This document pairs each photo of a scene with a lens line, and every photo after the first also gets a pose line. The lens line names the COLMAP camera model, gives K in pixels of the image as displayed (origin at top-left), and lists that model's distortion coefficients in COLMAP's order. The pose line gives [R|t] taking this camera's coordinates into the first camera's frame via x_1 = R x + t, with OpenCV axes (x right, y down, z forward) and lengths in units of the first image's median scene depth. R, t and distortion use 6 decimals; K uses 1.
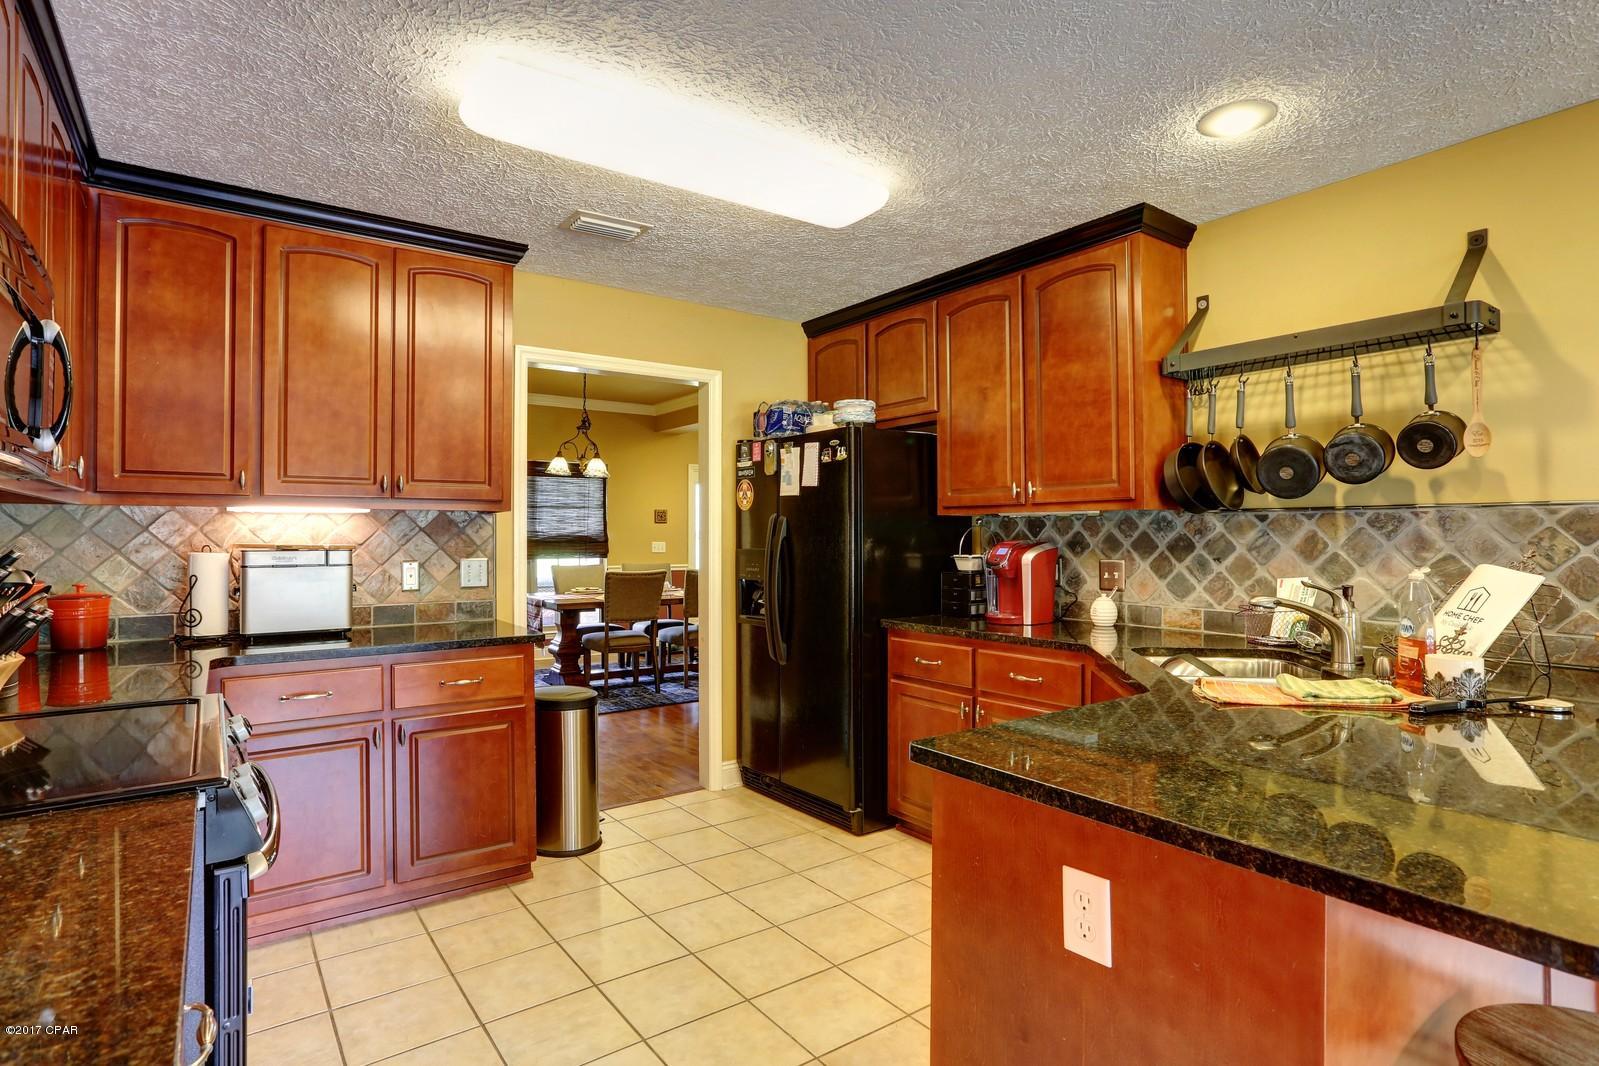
lens RADIAL K [[824.9, 0, 805.4], [0, 824.9, 534.8], [0, 0, 1]] dist [-0.042801, 0.020679]
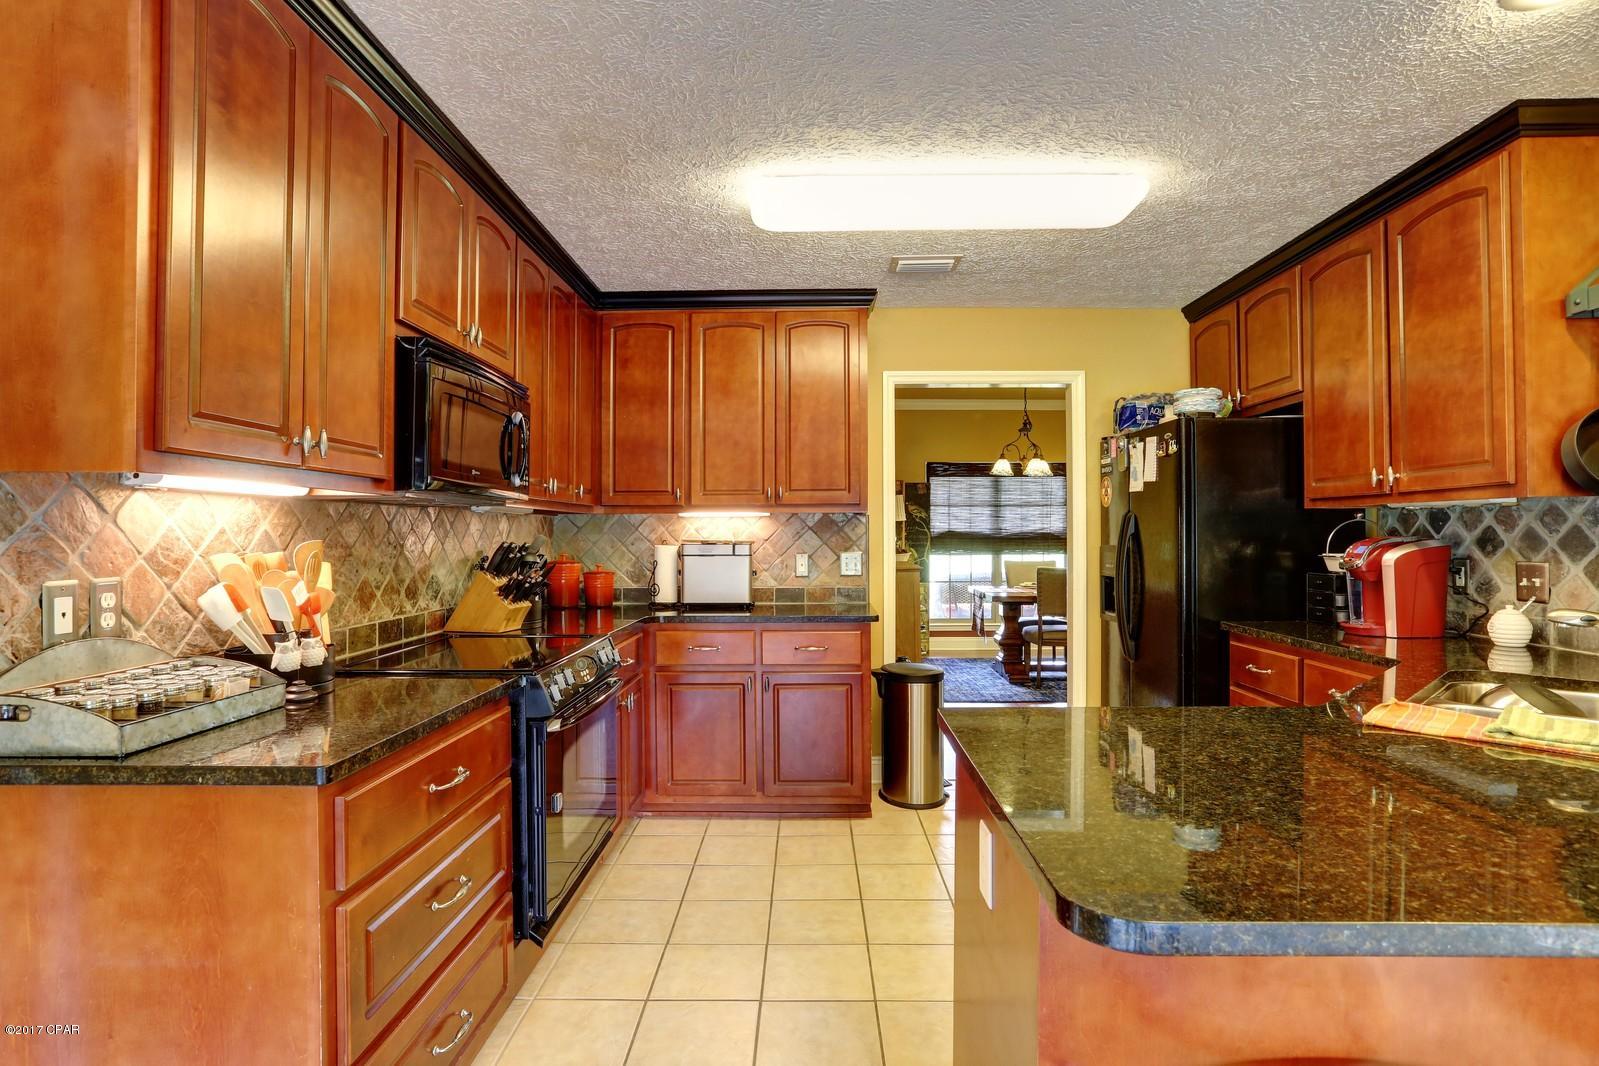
lens RADIAL K [[824.9, 0, 798.0], [0, 824.9, 535.8], [0, 0, 1]] dist [-0.042801, 0.020679]
pose [[0.794759, -0.000732, -0.606924, 0.297808], [0.003366, 0.999989, 0.003202, 0.001048], [0.606915, -0.004588, 0.794753, -0.023890]]
